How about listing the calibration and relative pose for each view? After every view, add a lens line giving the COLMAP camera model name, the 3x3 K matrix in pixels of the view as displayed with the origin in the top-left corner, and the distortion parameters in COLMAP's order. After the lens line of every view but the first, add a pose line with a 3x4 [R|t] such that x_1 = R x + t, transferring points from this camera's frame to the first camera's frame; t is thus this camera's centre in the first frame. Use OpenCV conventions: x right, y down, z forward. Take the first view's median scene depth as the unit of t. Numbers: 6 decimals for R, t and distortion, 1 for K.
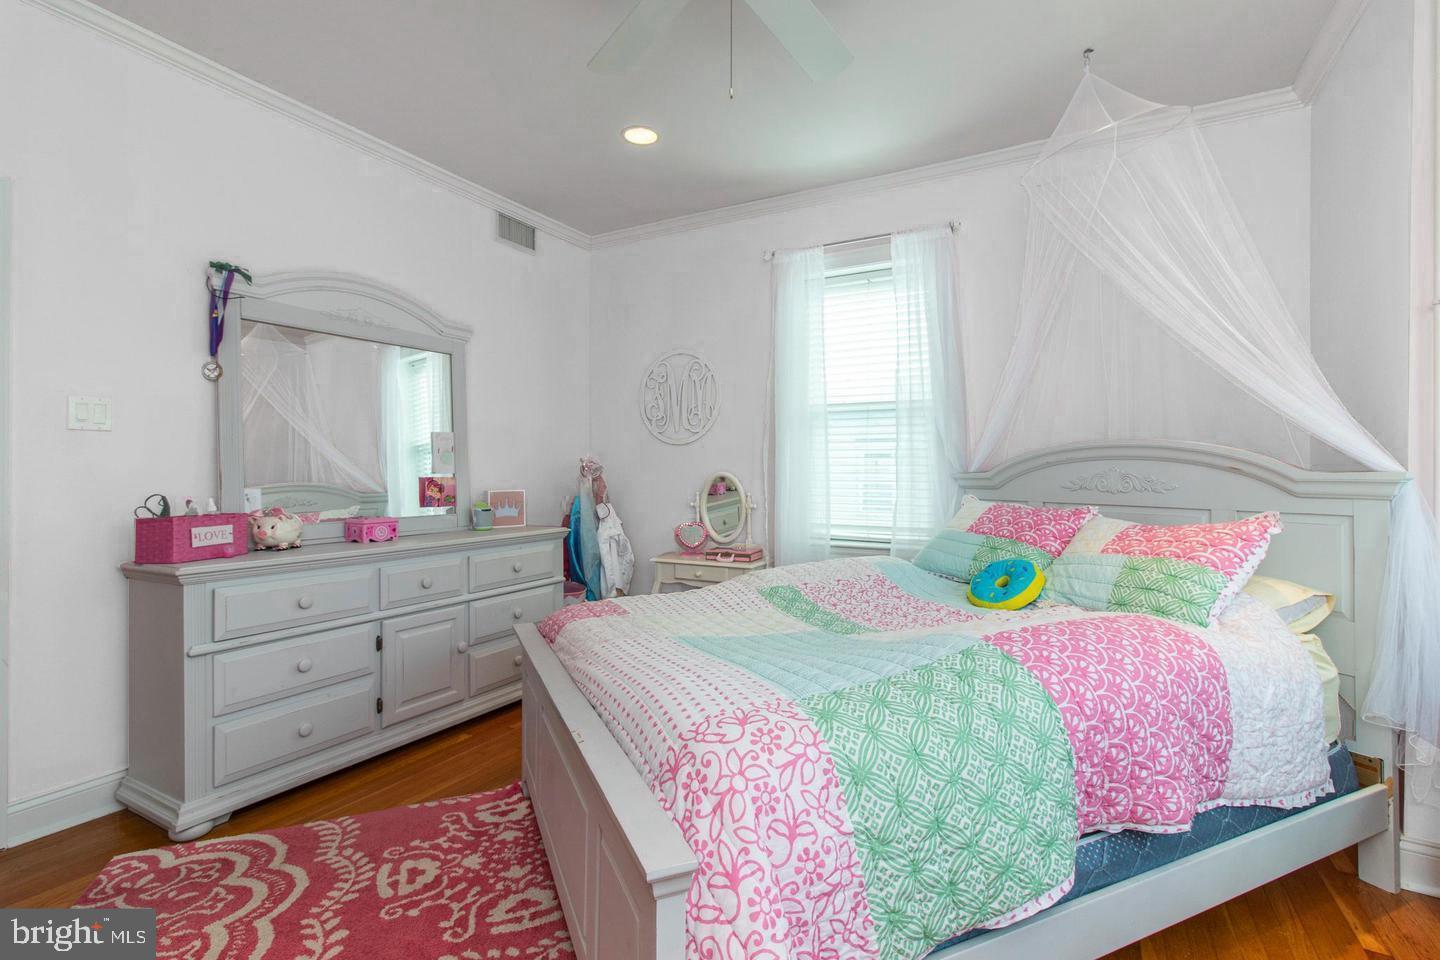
lens RADIAL K [[666.9, 0, 722.0], [0, 666.9, 477.1], [0, 0, 1]] dist [0.003507, 0.000005]
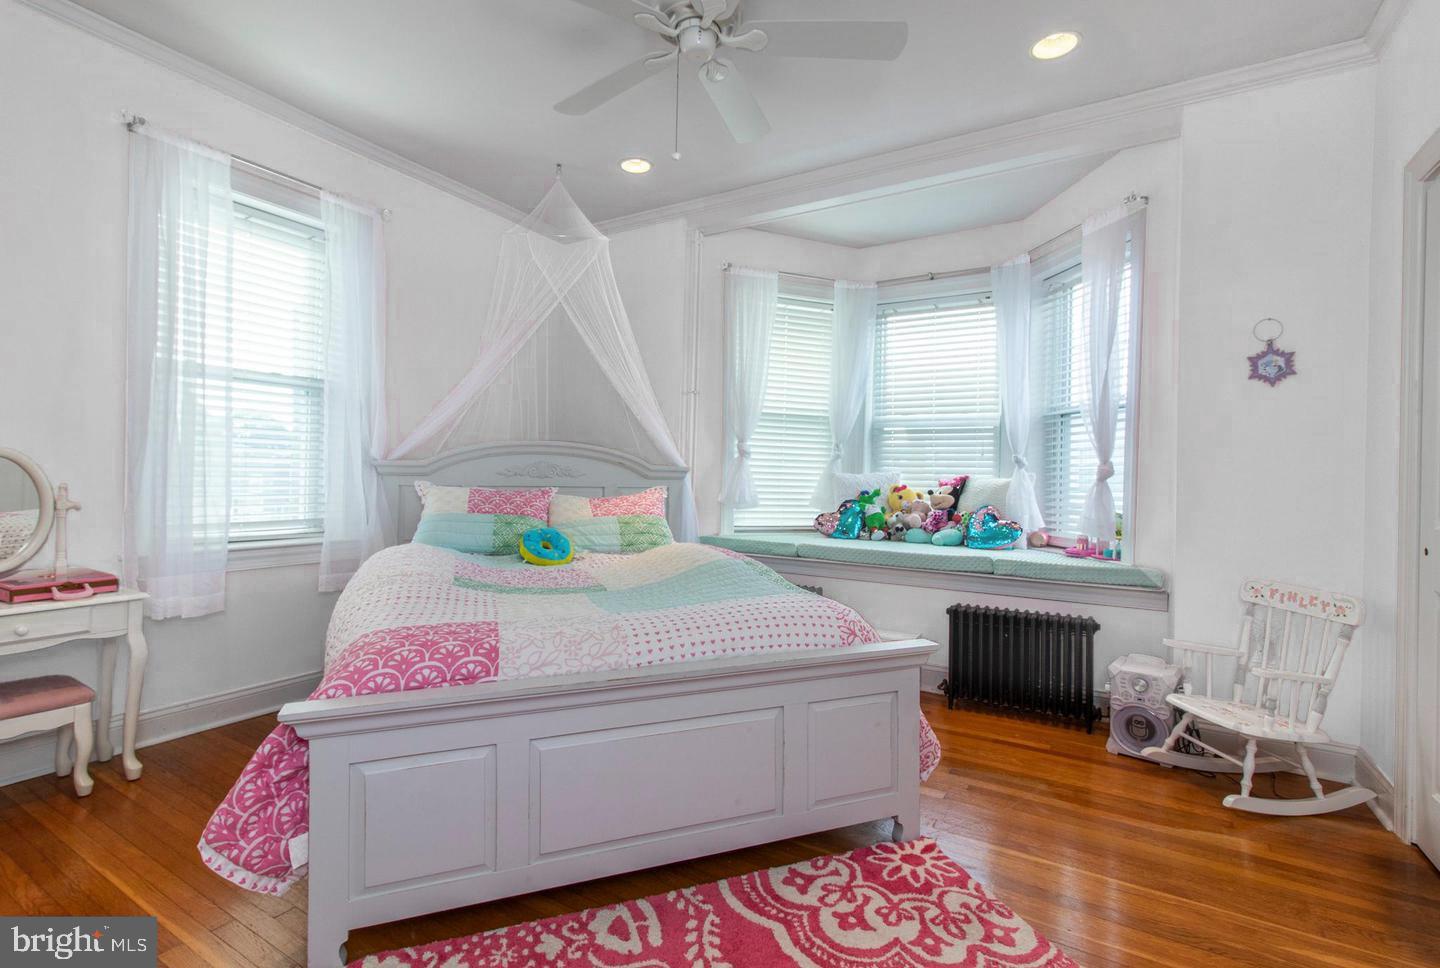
lens RADIAL K [[666.9, 0, 722.3], [0, 666.9, 483.6], [0, 0, 1]] dist [0.003507, 0.000005]
pose [[0.031330, -0.000694, 0.999509, -0.648735], [-0.002735, 0.999996, 0.000780, 0.025838], [-0.999505, -0.002758, 0.031328, 0.459355]]
